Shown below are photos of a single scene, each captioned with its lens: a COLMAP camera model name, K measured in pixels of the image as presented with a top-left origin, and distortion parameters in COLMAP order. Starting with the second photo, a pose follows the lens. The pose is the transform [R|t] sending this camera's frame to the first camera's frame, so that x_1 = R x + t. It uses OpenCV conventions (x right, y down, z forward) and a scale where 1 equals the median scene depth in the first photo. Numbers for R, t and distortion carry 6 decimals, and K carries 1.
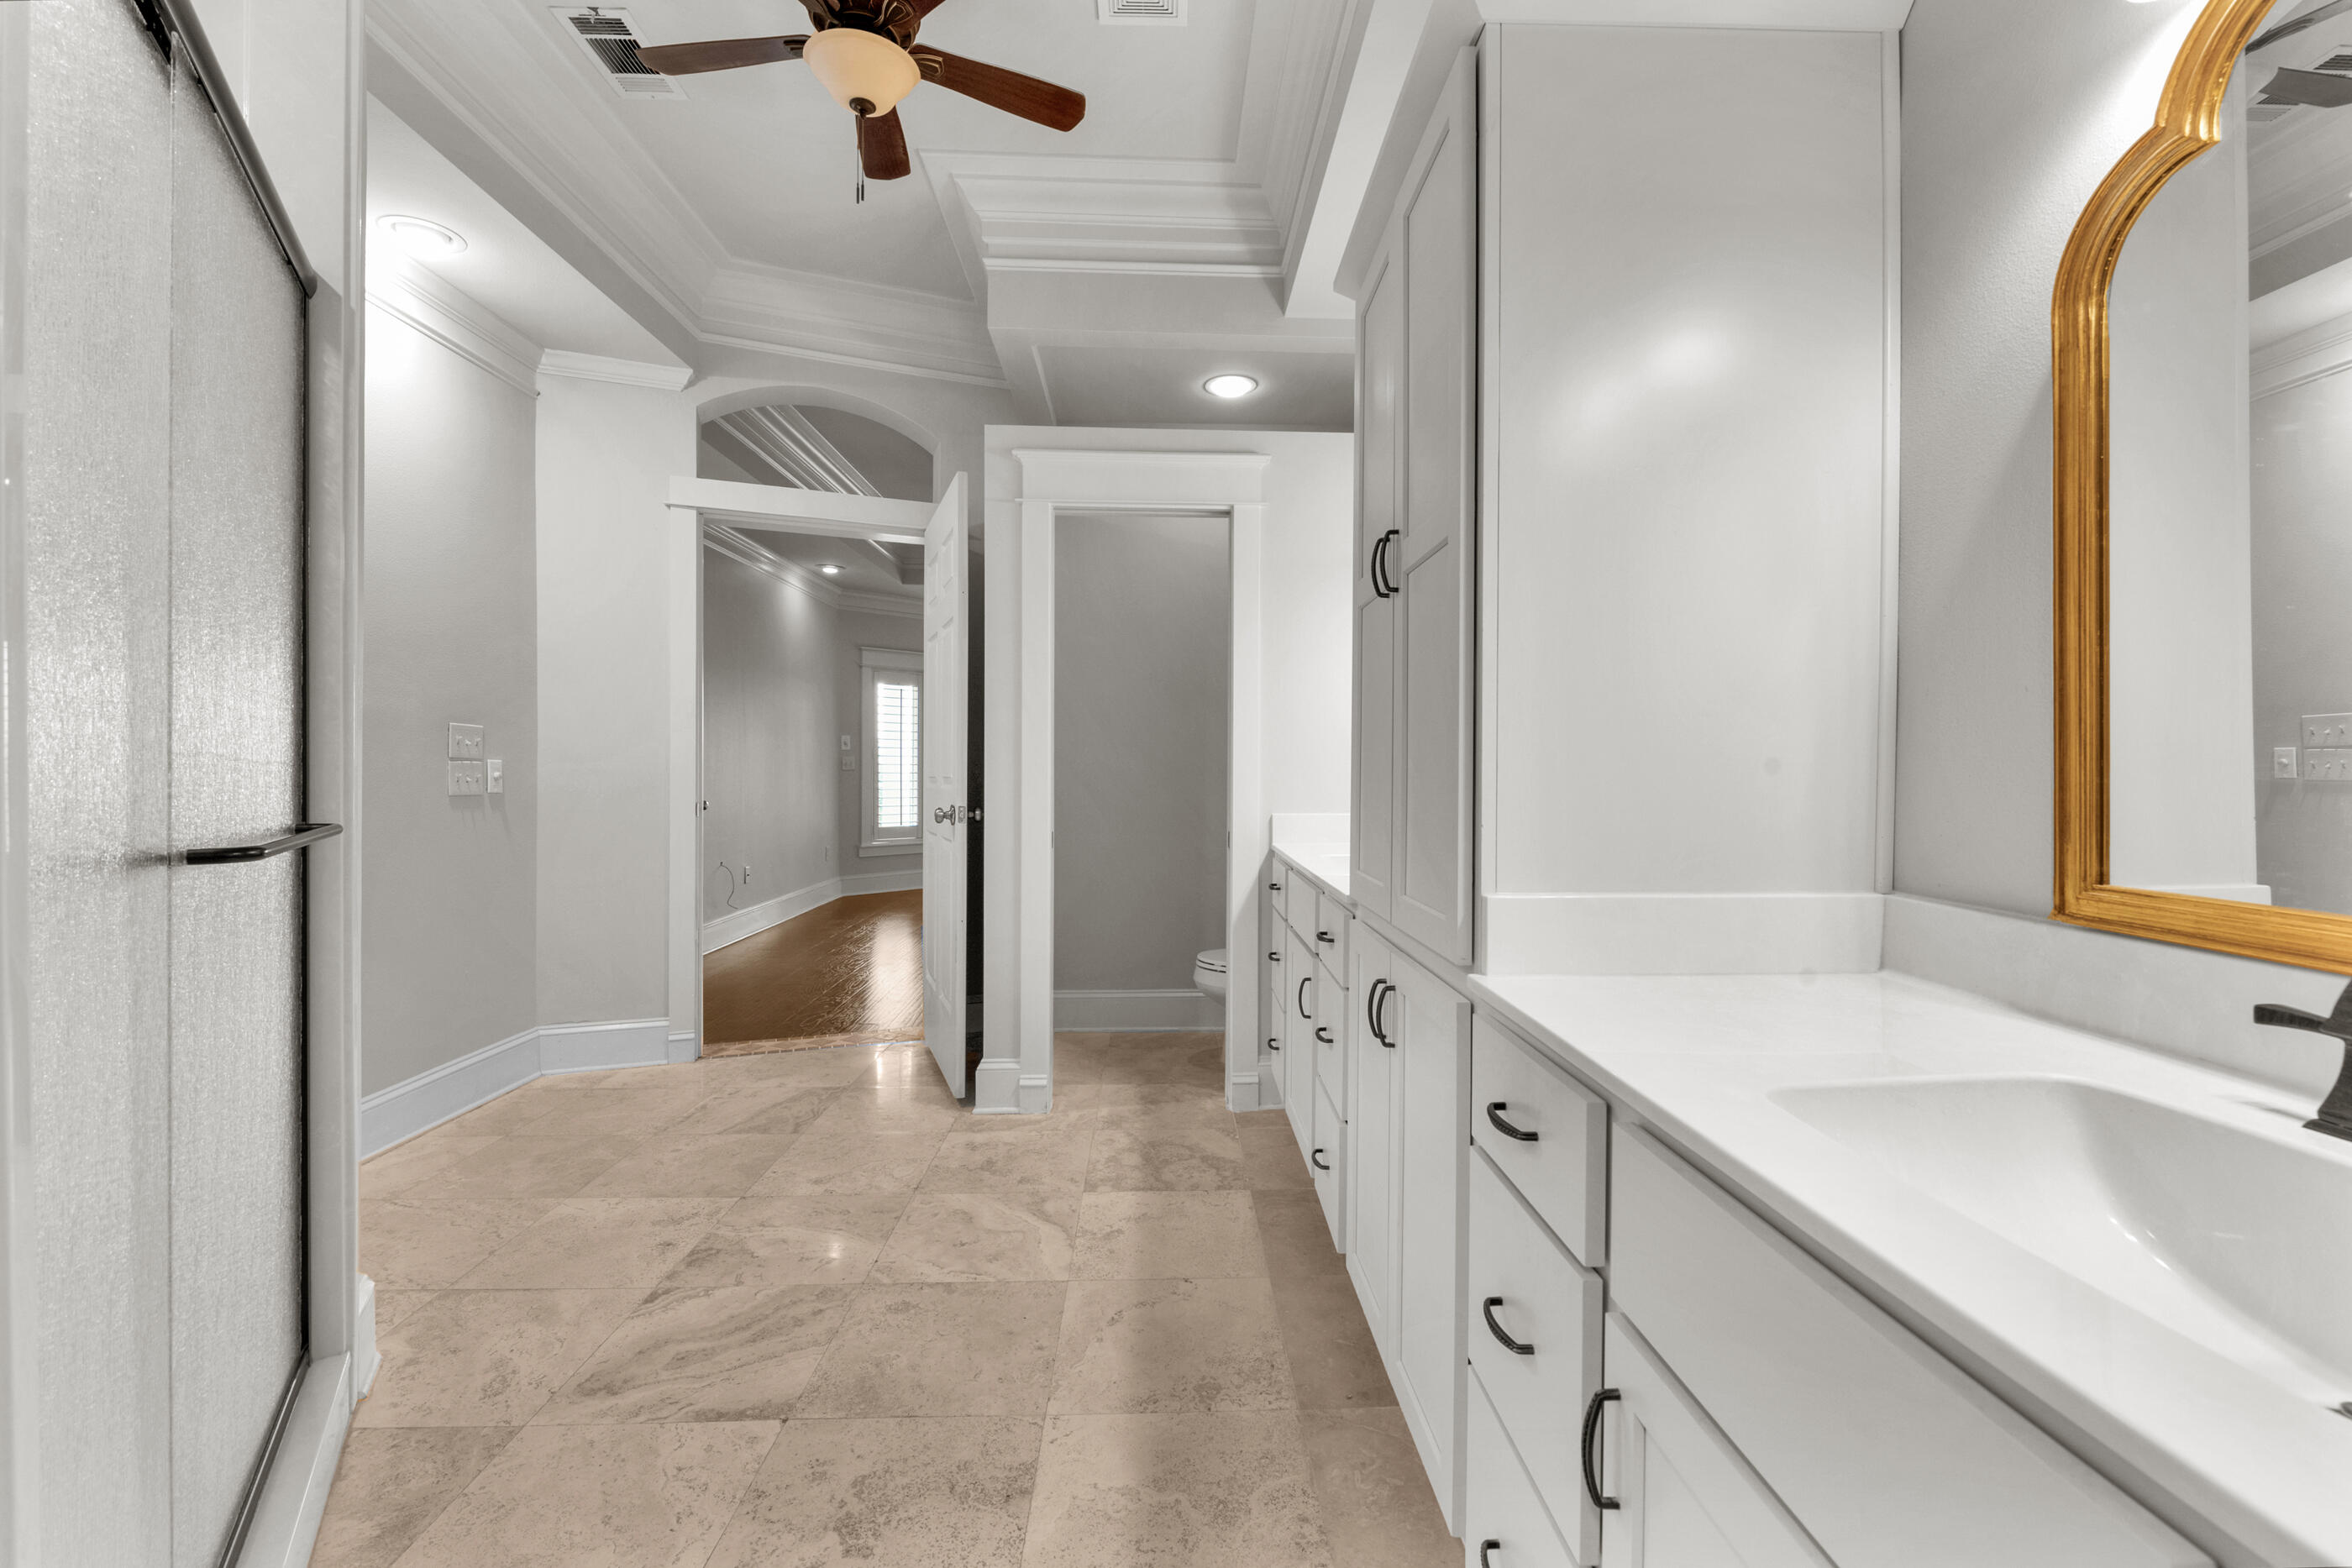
lens RADIAL K [[1020.0, 0, 1182.6], [0, 1020.0, 773.5], [0, 0, 1]] dist [0.001582, -0.005639]
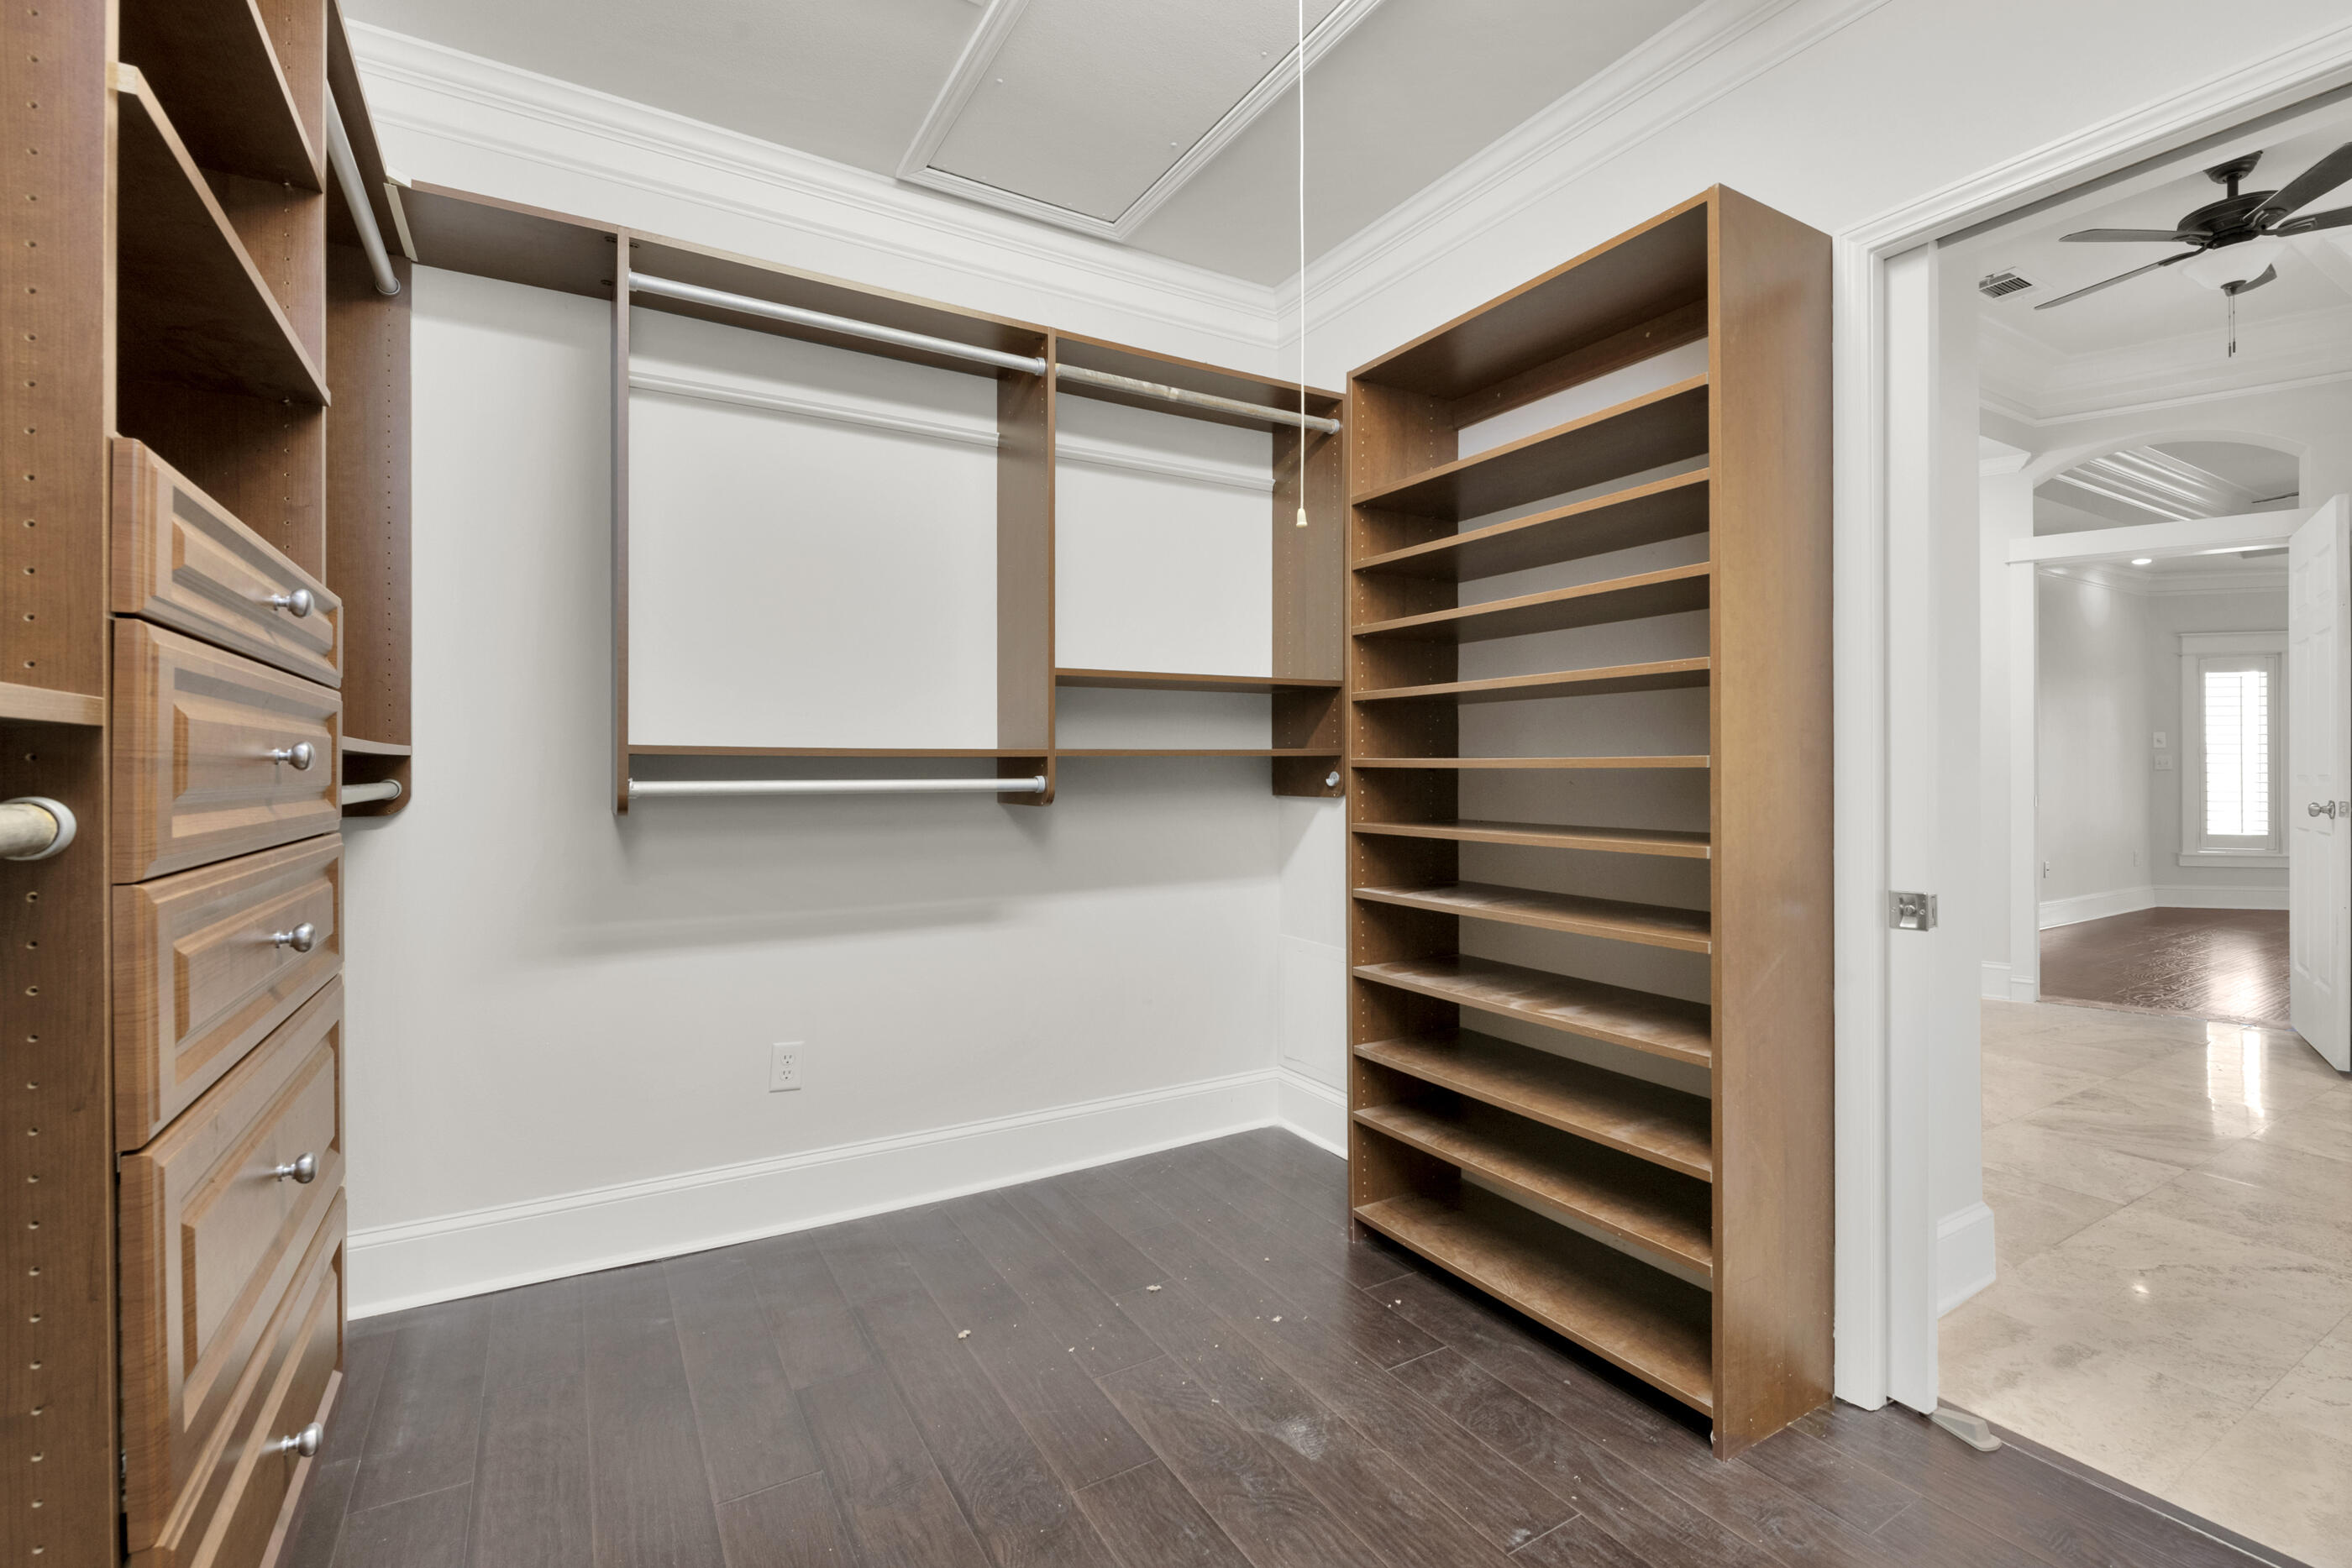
lens RADIAL K [[1020.0, 0, 1182.6], [0, 1020.0, 773.5], [0, 0, 1]] dist [0.001582, -0.005639]
pose [[0.484141, -0.004513, -0.874979, 0.203573], [0.002574, 0.999990, -0.003734, 0.004822], [0.874986, -0.000444, 0.484147, -0.958295]]
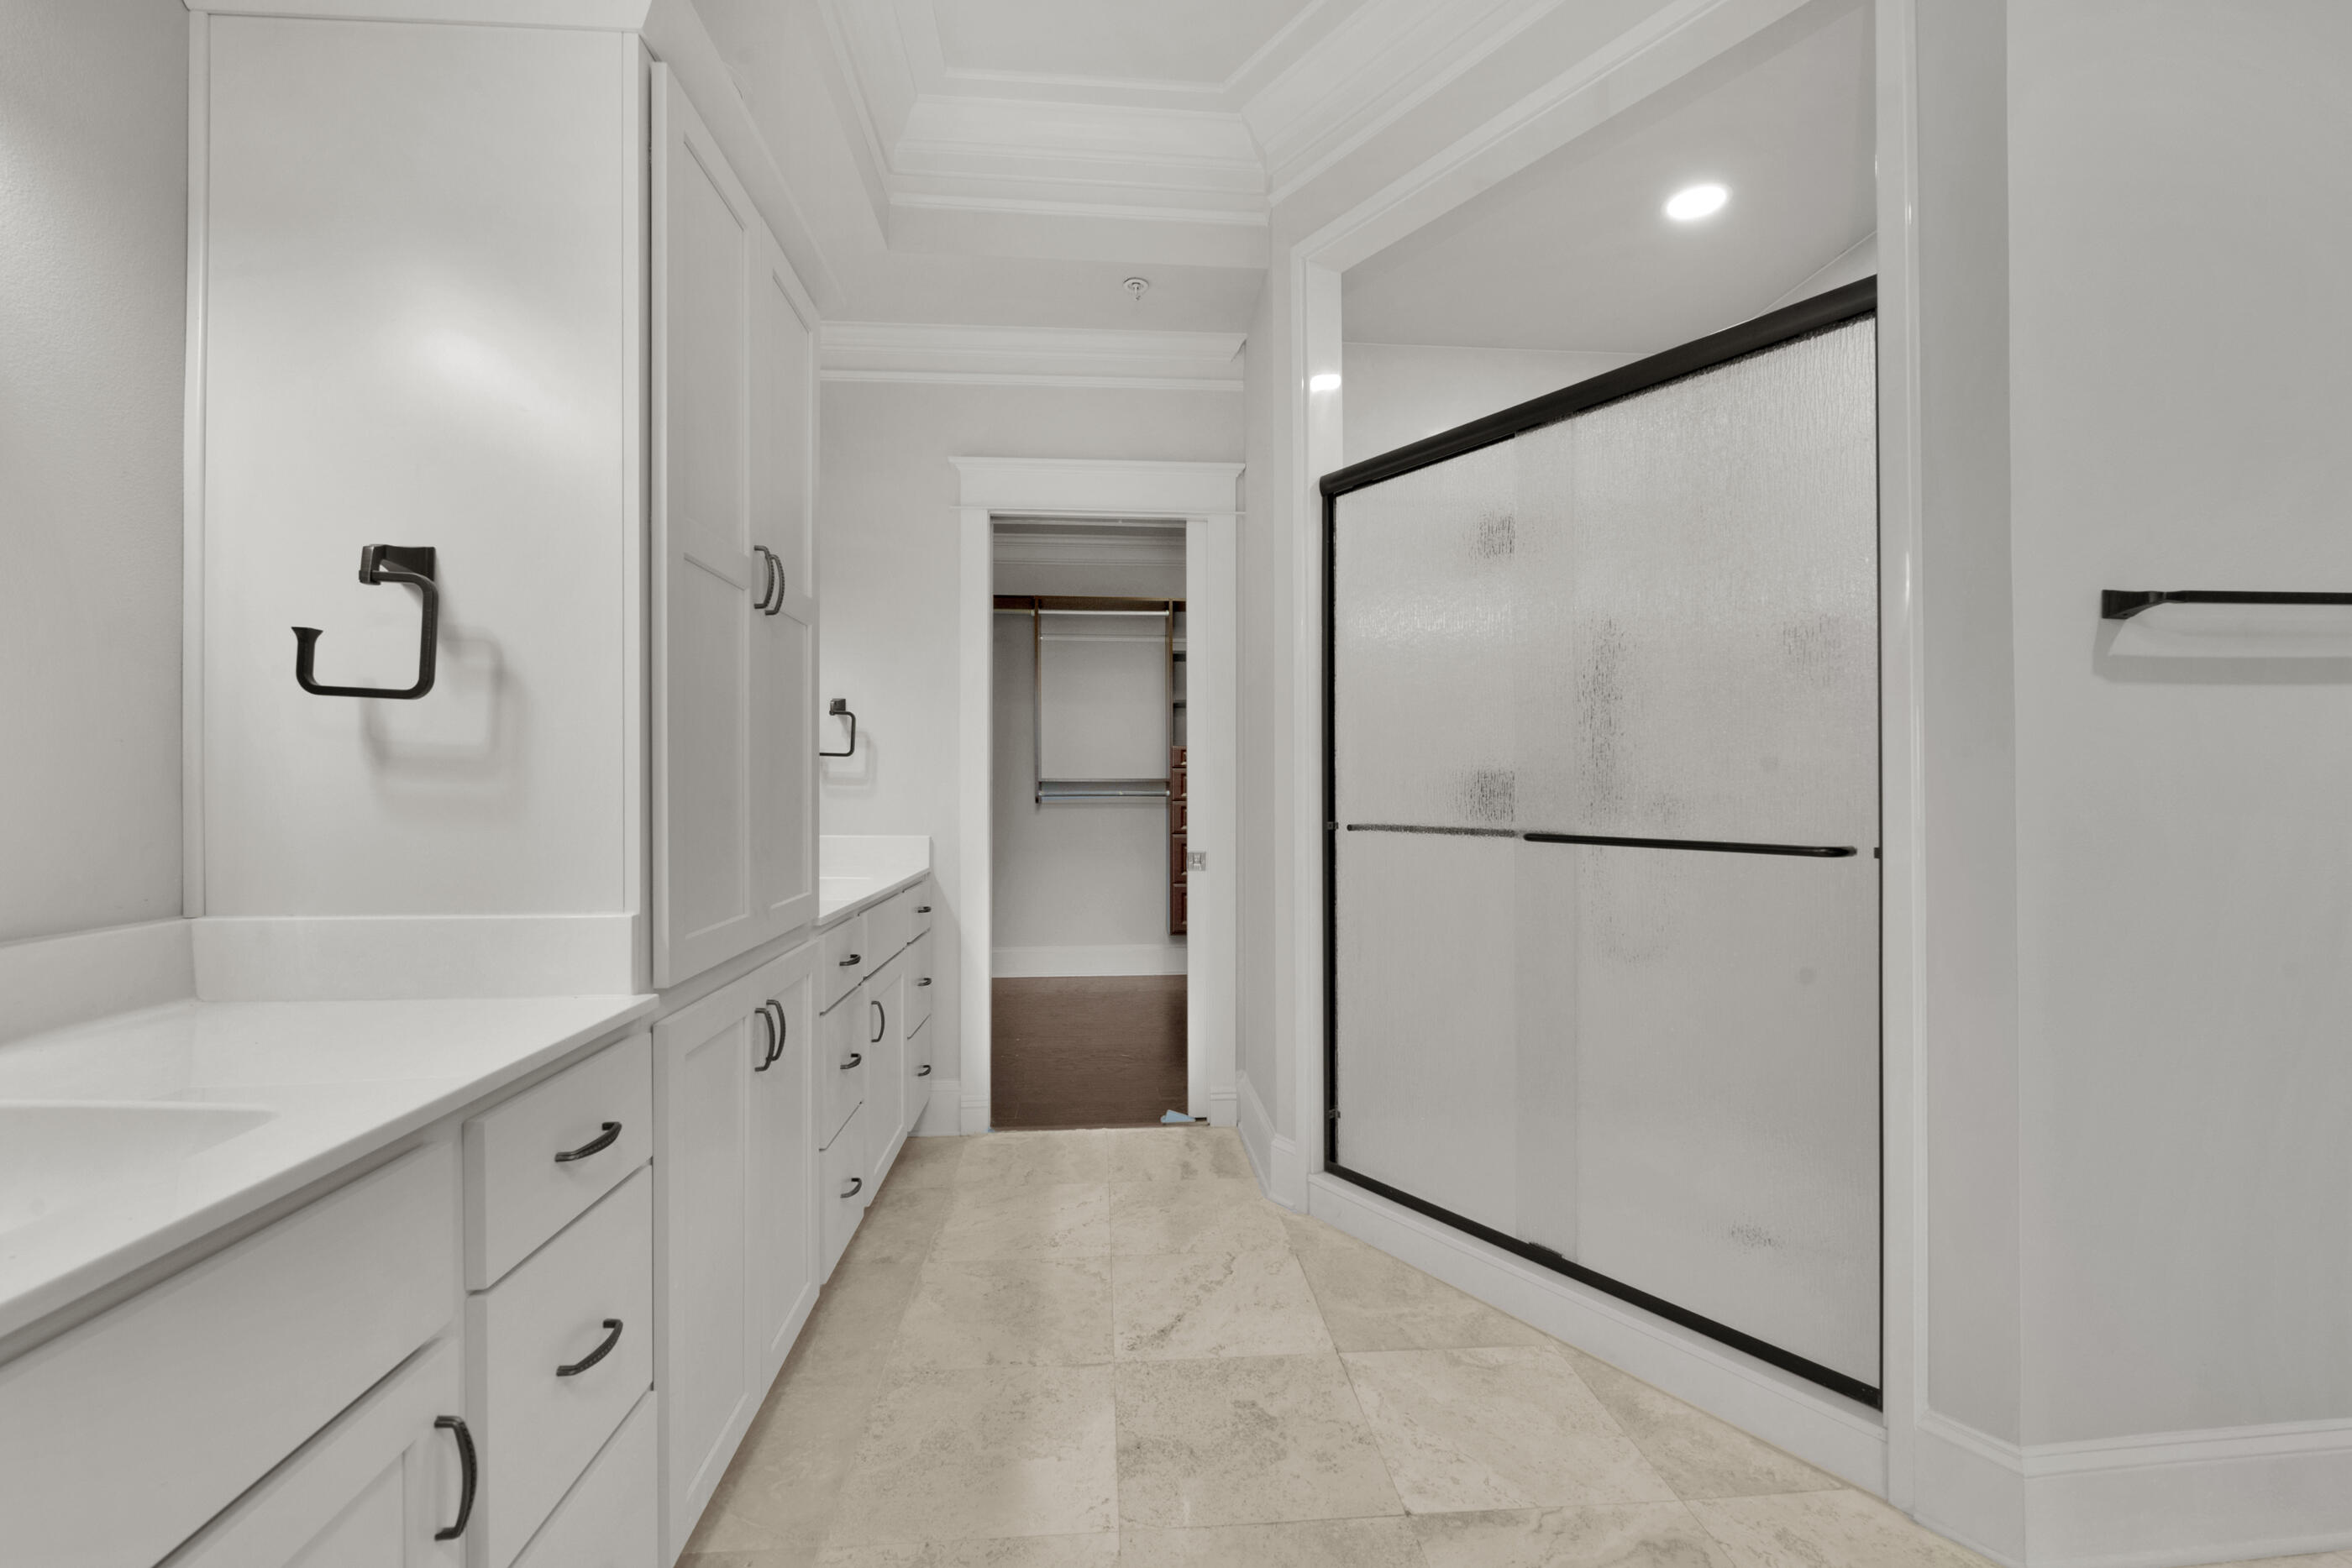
lens RADIAL K [[1020.0, 0, 1182.6], [0, 1020.0, 773.5], [0, 0, 1]] dist [0.001582, -0.005639]
pose [[-0.998357, -0.004771, -0.057109, -0.110034], [-0.004097, 0.999921, -0.011911, -0.006391], [0.057161, -0.011658, -0.998297, 1.528863]]
